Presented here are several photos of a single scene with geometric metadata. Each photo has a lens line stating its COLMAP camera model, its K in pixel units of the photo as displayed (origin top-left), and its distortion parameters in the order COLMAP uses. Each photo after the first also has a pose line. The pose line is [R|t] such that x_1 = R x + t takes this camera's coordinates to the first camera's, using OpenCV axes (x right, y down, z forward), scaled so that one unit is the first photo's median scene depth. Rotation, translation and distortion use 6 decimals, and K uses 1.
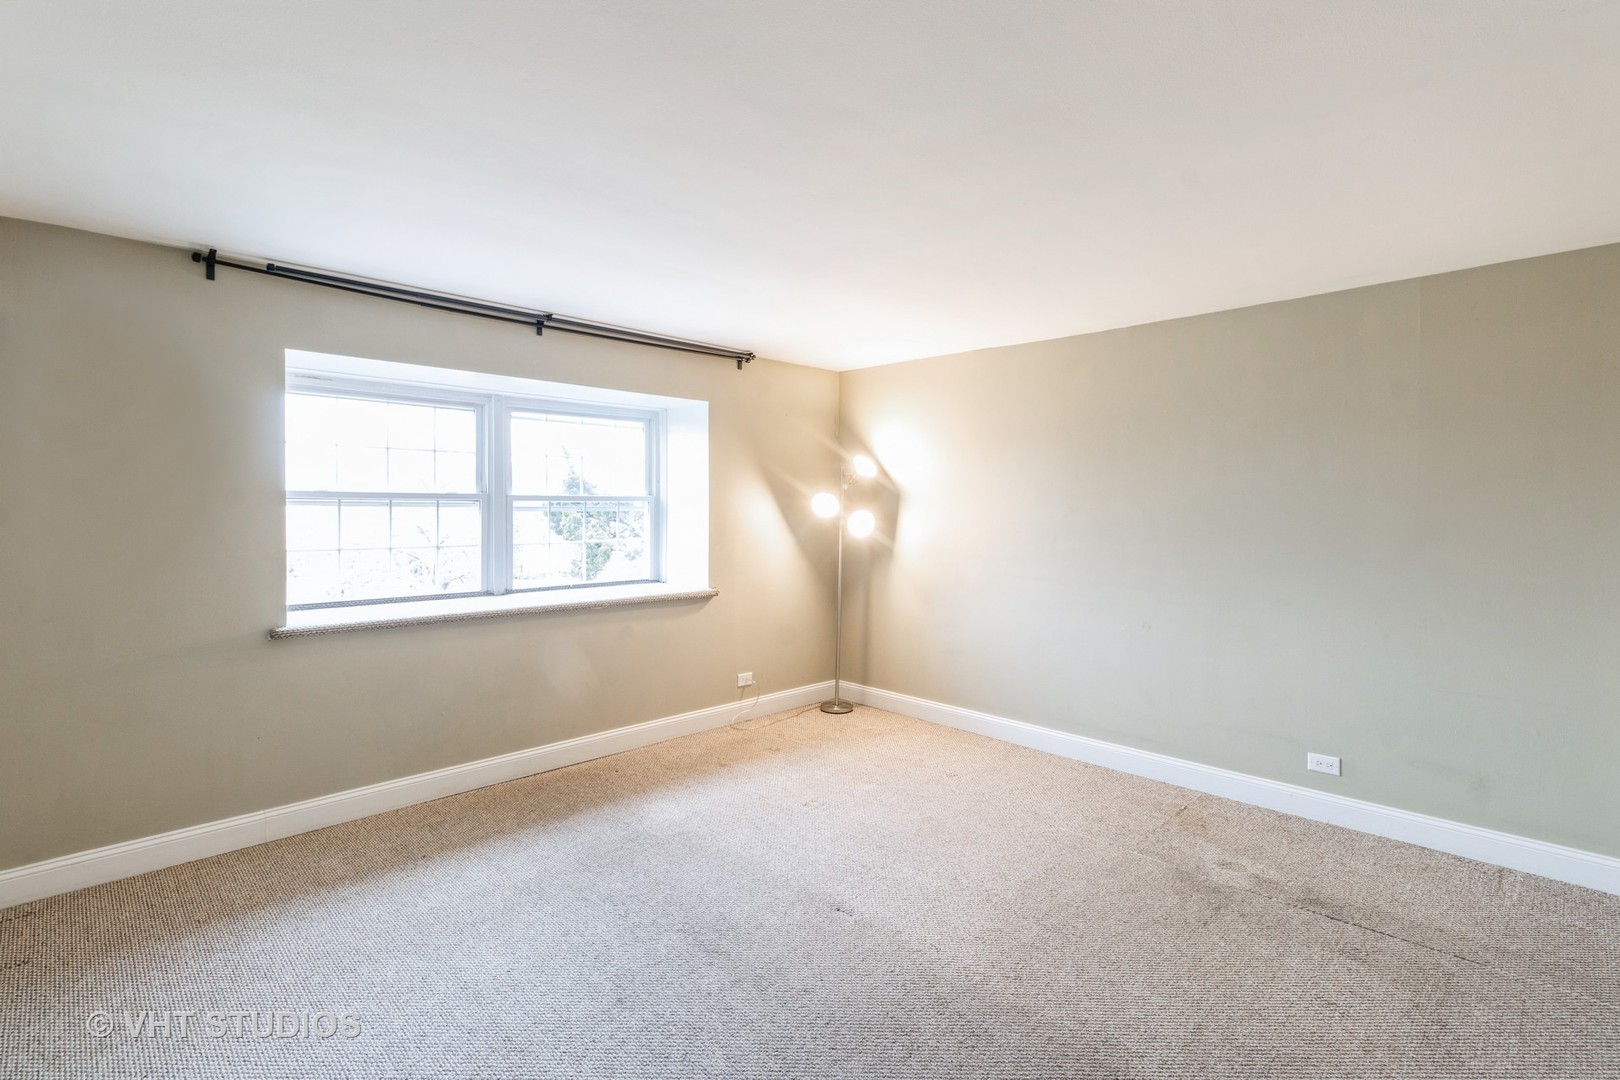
lens RADIAL K [[748.7, 0, 809.7], [0, 748.7, 519.3], [0, 0, 1]] dist [0.000401, 0.000152]
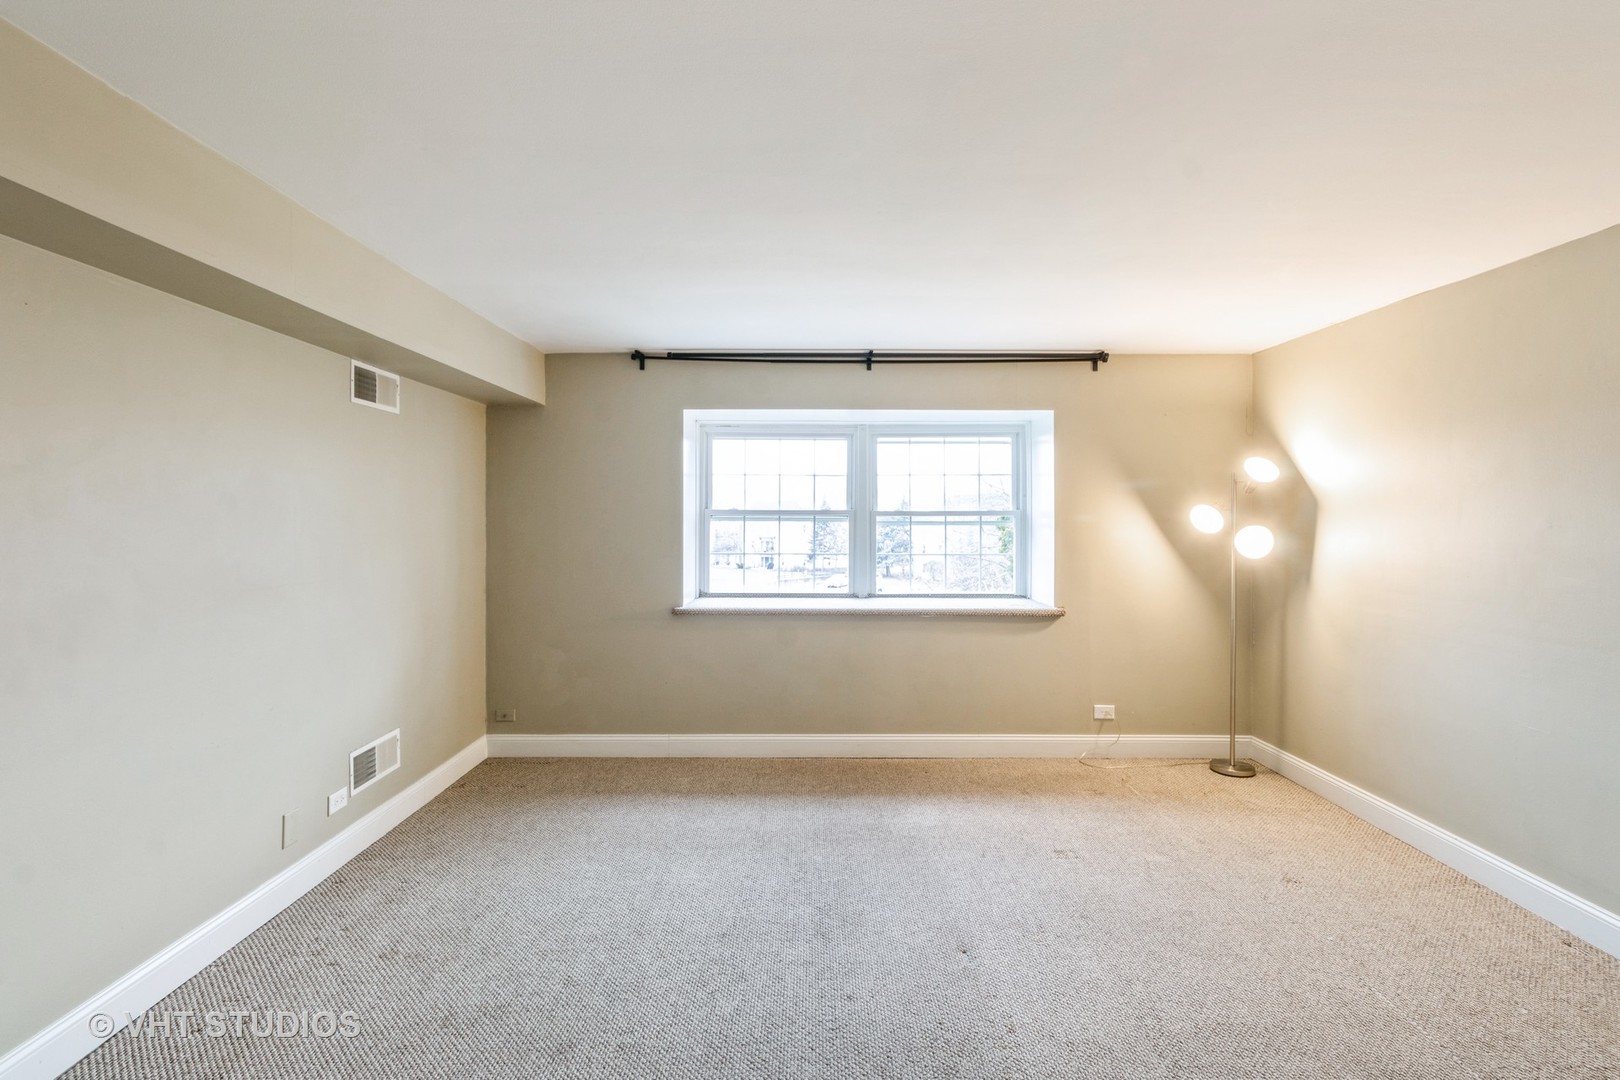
lens RADIAL K [[756.5, 0, 812.8], [0, 756.5, 517.4], [0, 0, 1]] dist [0.001329, 0.000488]
pose [[0.716124, -0.005681, -0.697950, 0.343770], [-0.010341, 0.999771, -0.018748, 0.000019], [0.697896, 0.020643, 0.715901, 0.110804]]
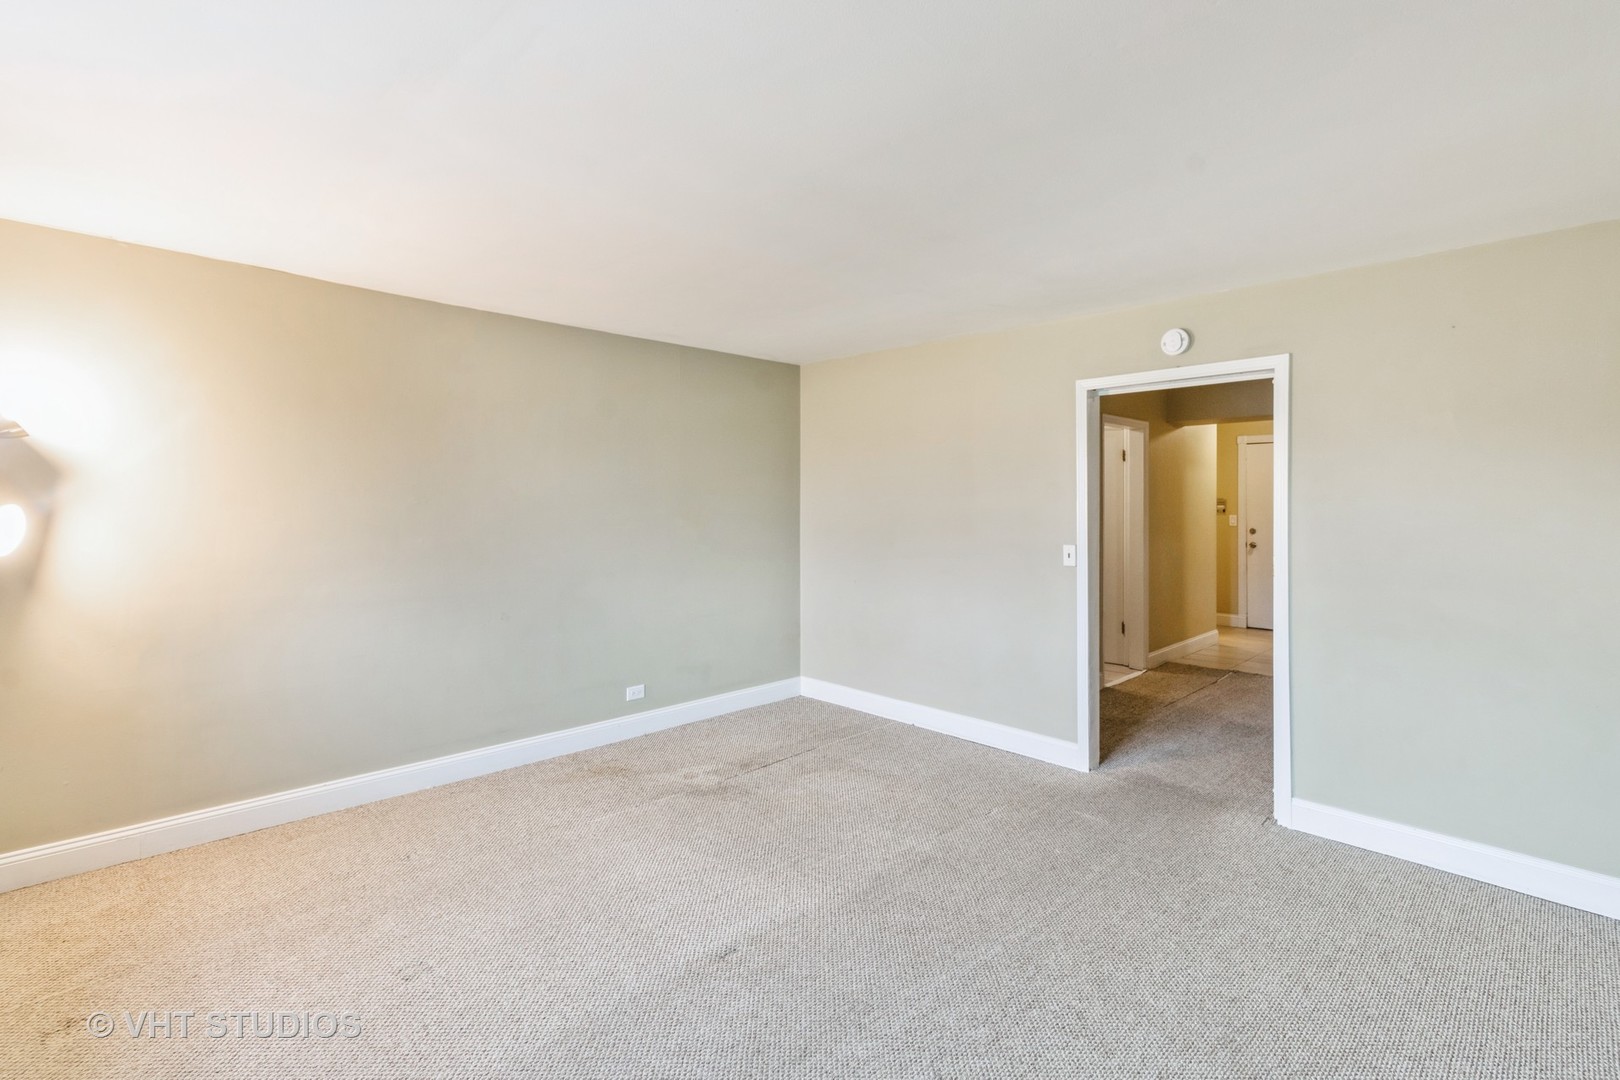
lens RADIAL K [[764.7, 0, 817.2], [0, 764.7, 503.4], [0, 0, 1]] dist [-0.000470, 0.000291]
pose [[-0.016957, -0.002343, 0.999853, -0.520623], [0.013353, 0.999908, 0.002569, -0.003912], [-0.999767, 0.013394, -0.016924, 0.550508]]
